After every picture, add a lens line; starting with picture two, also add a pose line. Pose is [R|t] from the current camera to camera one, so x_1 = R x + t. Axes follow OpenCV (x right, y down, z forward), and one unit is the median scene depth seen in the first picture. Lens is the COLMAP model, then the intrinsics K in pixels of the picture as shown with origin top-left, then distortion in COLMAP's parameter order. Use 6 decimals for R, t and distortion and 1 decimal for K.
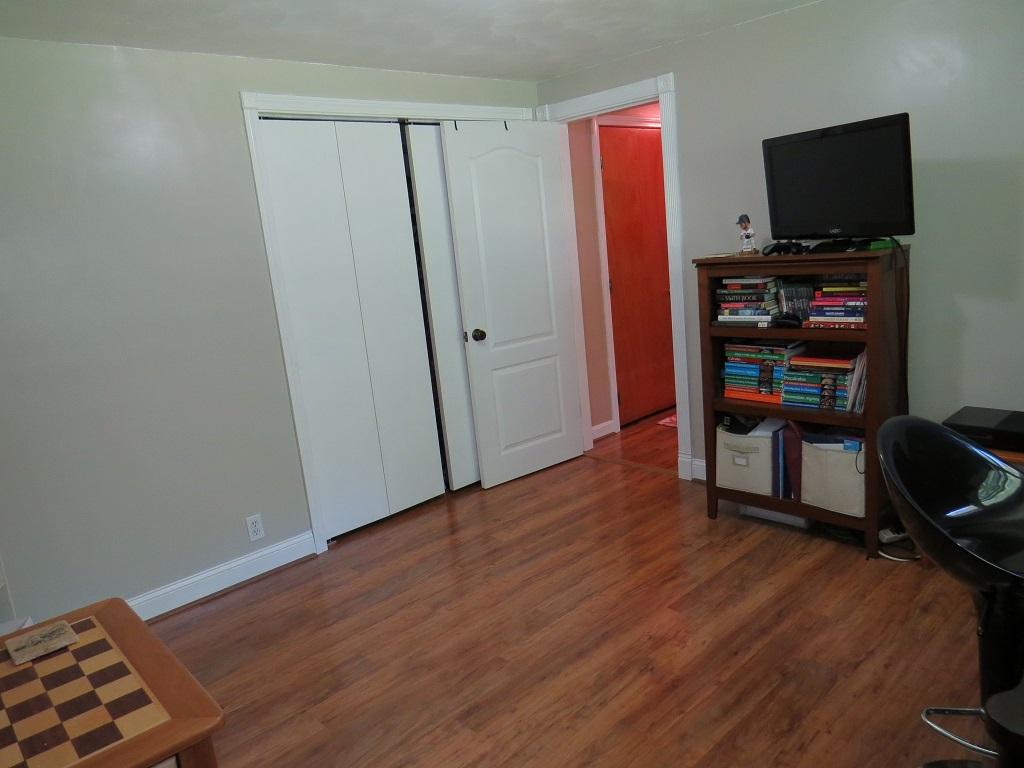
lens RADIAL K [[738.5, 0, 515.6], [0, 738.5, 380.2], [0, 0, 1]] dist [-0.024871, 0.013251]
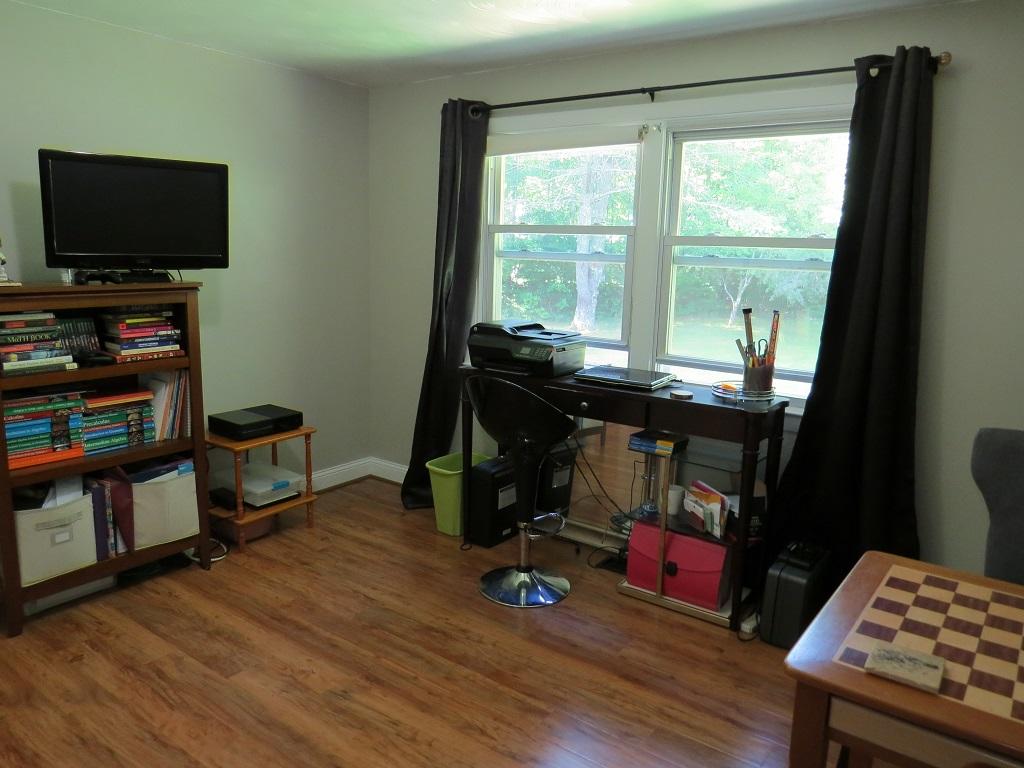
lens RADIAL K [[738.5, 0, 513.8], [0, 738.5, 378.9], [0, 0, 1]] dist [-0.024871, 0.013251]
pose [[-0.177054, -0.086458, 0.980396, -0.618776], [0.187567, 0.974913, 0.119848, -0.070300], [-0.966163, 0.205110, -0.156395, 0.677264]]
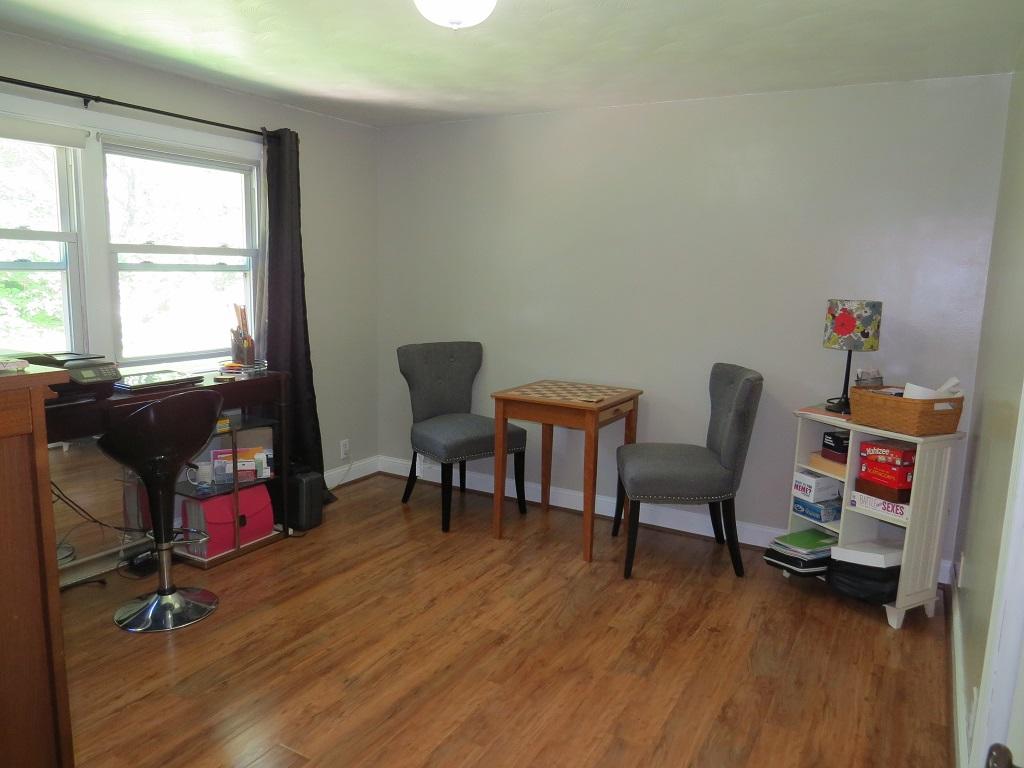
lens RADIAL K [[738.5, 0, 515.0], [0, 738.5, 383.6], [0, 0, 1]] dist [-0.024871, 0.013251]
pose [[-0.954811, 0.116732, -0.273331, 0.153417], [0.008126, 0.929553, 0.368599, -0.306544], [0.297103, 0.349722, -0.888496, 1.475814]]
